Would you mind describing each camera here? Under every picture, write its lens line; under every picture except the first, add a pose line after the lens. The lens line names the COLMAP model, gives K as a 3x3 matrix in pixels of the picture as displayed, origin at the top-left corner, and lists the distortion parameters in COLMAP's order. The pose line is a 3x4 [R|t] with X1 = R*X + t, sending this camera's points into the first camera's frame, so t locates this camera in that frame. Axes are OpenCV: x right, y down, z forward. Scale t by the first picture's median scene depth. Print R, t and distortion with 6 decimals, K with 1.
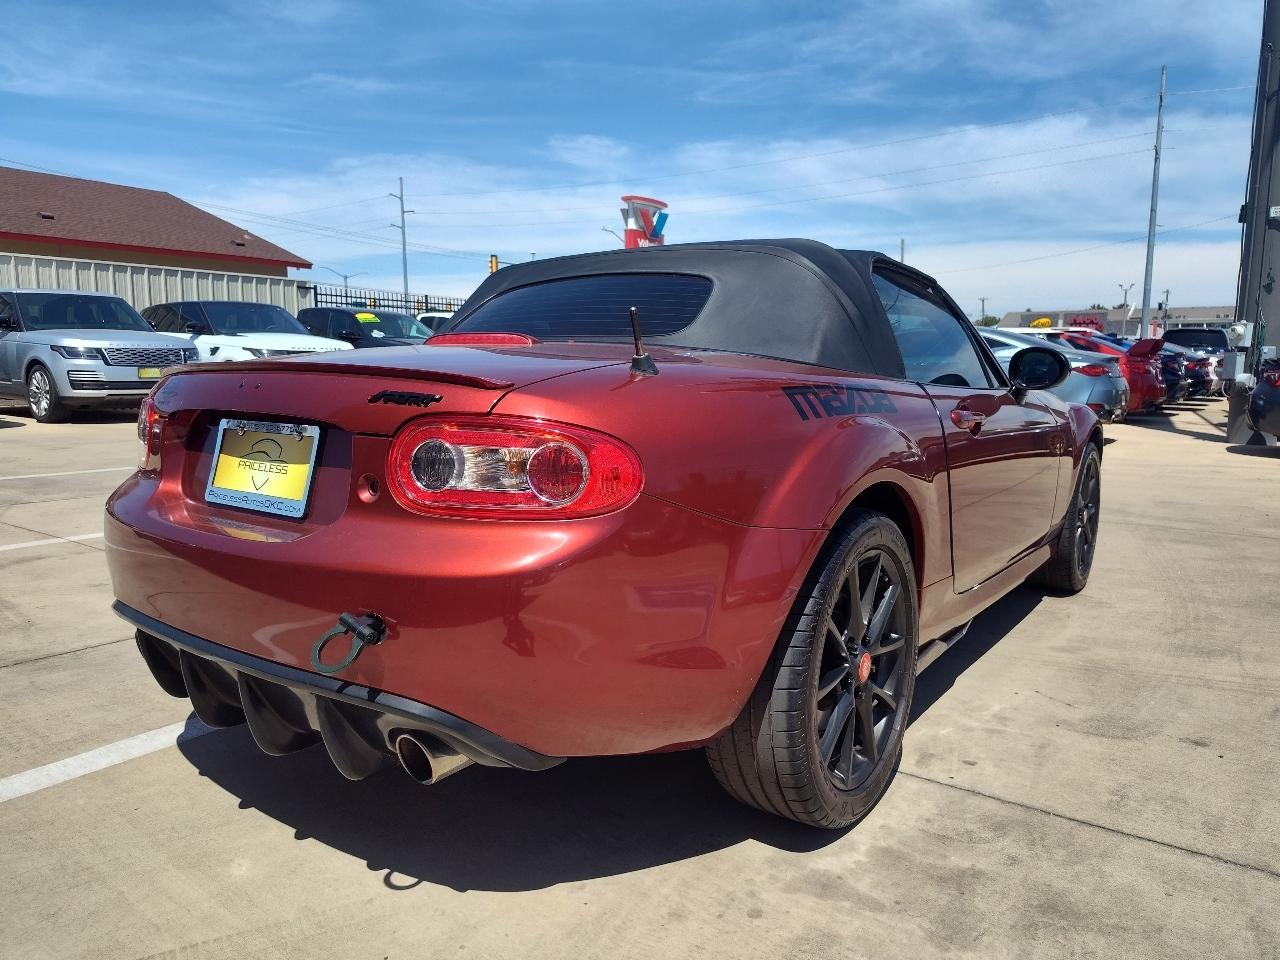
lens RADIAL K [[872.6, 0, 646.8], [0, 872.6, 482.8], [0, 0, 1]] dist [0.007635, -0.000603]
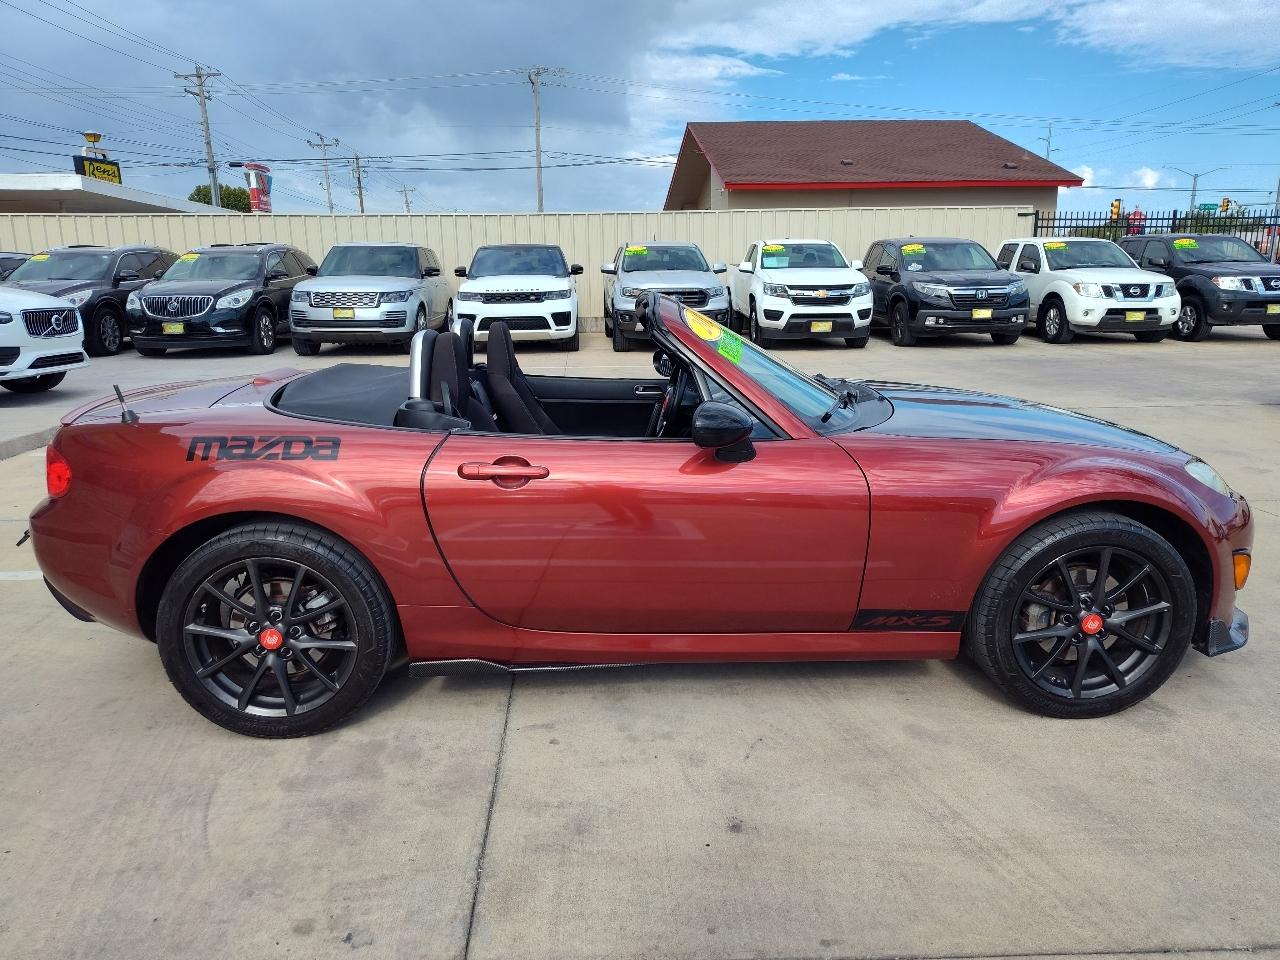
lens RADIAL K [[882.8, 0, 641.3], [0, 882.8, 484.0], [0, 0, 1]] dist [-0.001870, -0.002537]
pose [[0.629728, 0.159125, -0.760343, 1.602245], [-0.087102, 0.987086, 0.134438, -0.237080], [0.771917, -0.018432, 0.635456, 0.424507]]
